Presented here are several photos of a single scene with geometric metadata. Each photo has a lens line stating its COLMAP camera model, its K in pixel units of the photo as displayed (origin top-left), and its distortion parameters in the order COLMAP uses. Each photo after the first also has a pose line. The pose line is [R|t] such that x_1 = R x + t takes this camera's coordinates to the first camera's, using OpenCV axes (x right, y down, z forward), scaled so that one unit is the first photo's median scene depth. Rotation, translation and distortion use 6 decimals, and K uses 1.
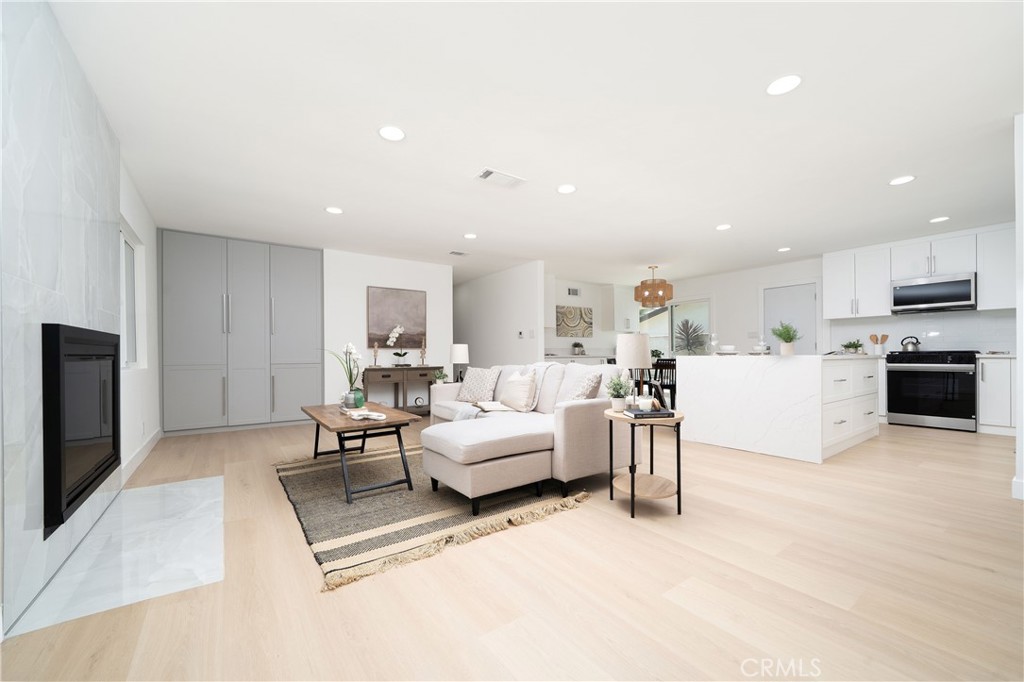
lens RADIAL K [[402.0, 0, 509.6], [0, 402.0, 350.4], [0, 0, 1]] dist [-0.000553, -0.000039]
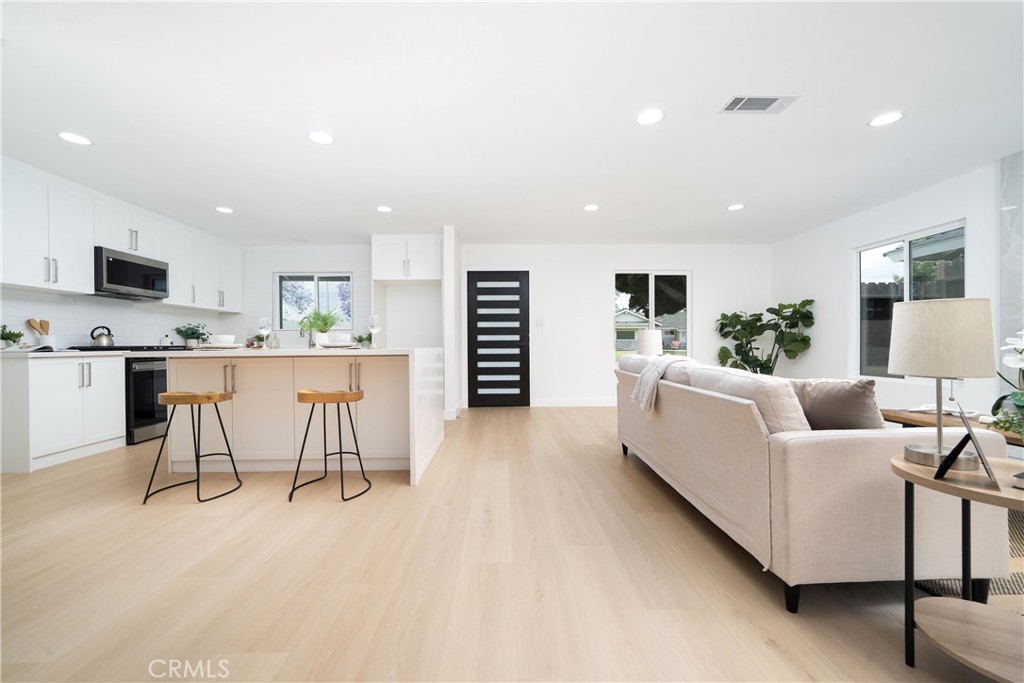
lens RADIAL K [[402.0, 0, 509.6], [0, 402.0, 350.9], [0, 0, 1]] dist [-0.000553, -0.000039]
pose [[-0.829395, 0.001103, 0.558662, -0.061215], [0.005970, 0.999958, 0.006889, 0.016405], [-0.558631, 0.009049, -0.829367, 1.778485]]
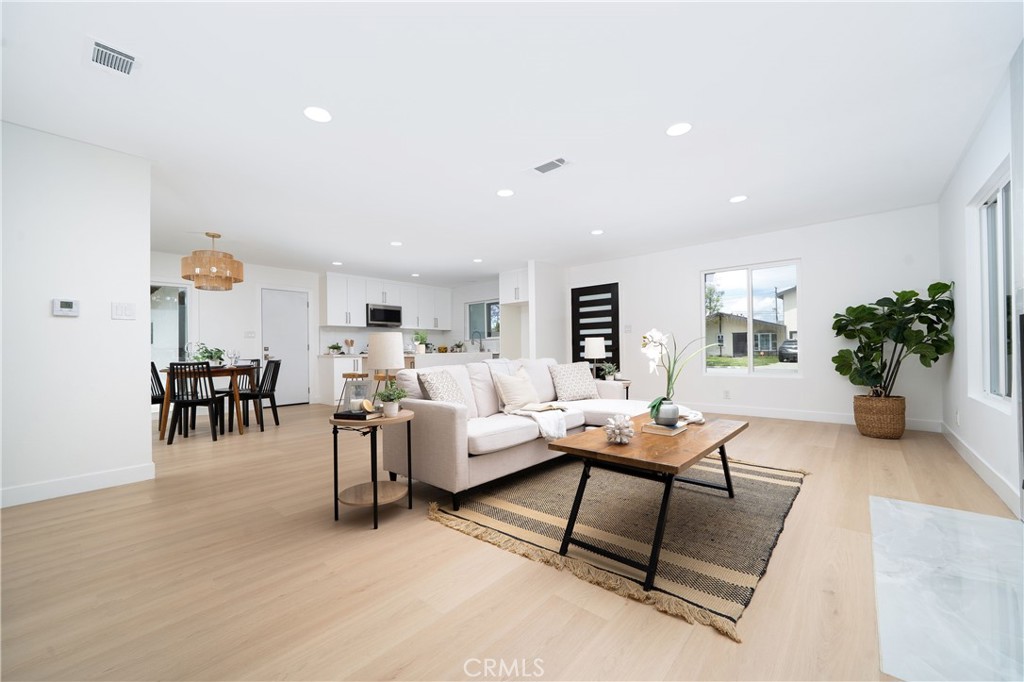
lens RADIAL K [[402.0, 0, 509.6], [0, 402.0, 350.4], [0, 0, 1]] dist [-0.000553, -0.000039]
pose [[-0.232246, 0.006452, 0.972636, -0.884192], [0.008045, 0.999957, -0.004712, 0.013531], [-0.972624, 0.006730, -0.232288, 1.259433]]
